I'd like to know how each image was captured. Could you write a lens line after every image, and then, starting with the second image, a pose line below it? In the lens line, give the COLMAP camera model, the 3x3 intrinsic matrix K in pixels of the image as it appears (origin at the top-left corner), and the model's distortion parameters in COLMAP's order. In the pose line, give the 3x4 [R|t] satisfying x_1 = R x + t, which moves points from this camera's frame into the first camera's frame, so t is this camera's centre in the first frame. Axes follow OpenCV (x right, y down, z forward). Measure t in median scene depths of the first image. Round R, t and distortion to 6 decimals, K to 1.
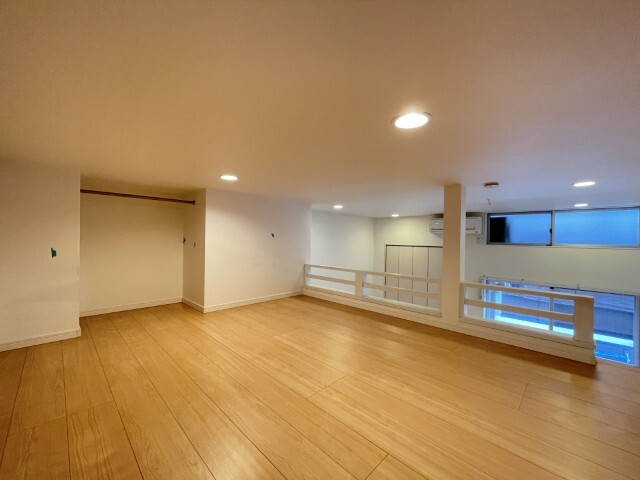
lens RADIAL K [[261.3, 0, 322.1], [0, 261.3, 233.5], [0, 0, 1]] dist [-0.001389, -0.000387]
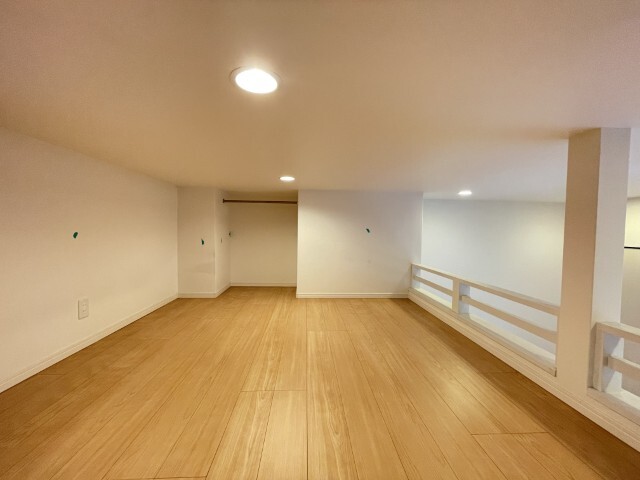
lens RADIAL K [[261.6, 0, 320.0], [0, 261.6, 240.0], [0, 0, 1]] dist [-0.002198, -0.000315]
pose [[0.733811, 0.019868, -0.679063, 0.474305], [0.009611, 0.999169, 0.039619, 0.002888], [0.679286, -0.035599, 0.733010, 0.269811]]
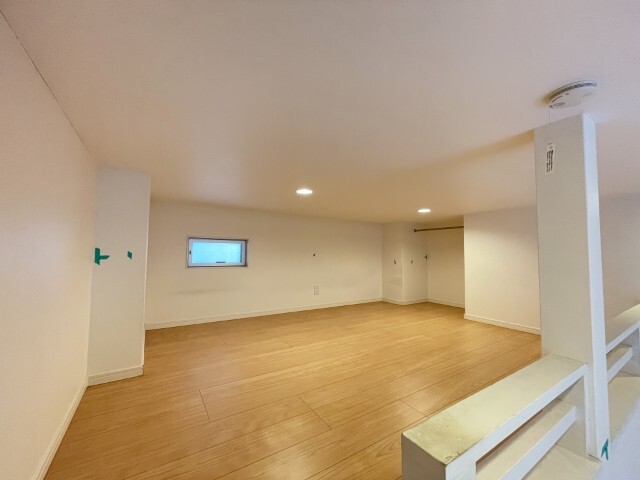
lens RADIAL K [[261.6, 0, 320.0], [0, 261.6, 240.0], [0, 0, 1]] dist [-0.002198, -0.000315]
pose [[-0.226052, -0.069380, -0.971641, 1.032605], [0.000603, 0.997450, -0.071363, 0.035262], [0.974115, -0.016718, -0.225434, 0.740640]]
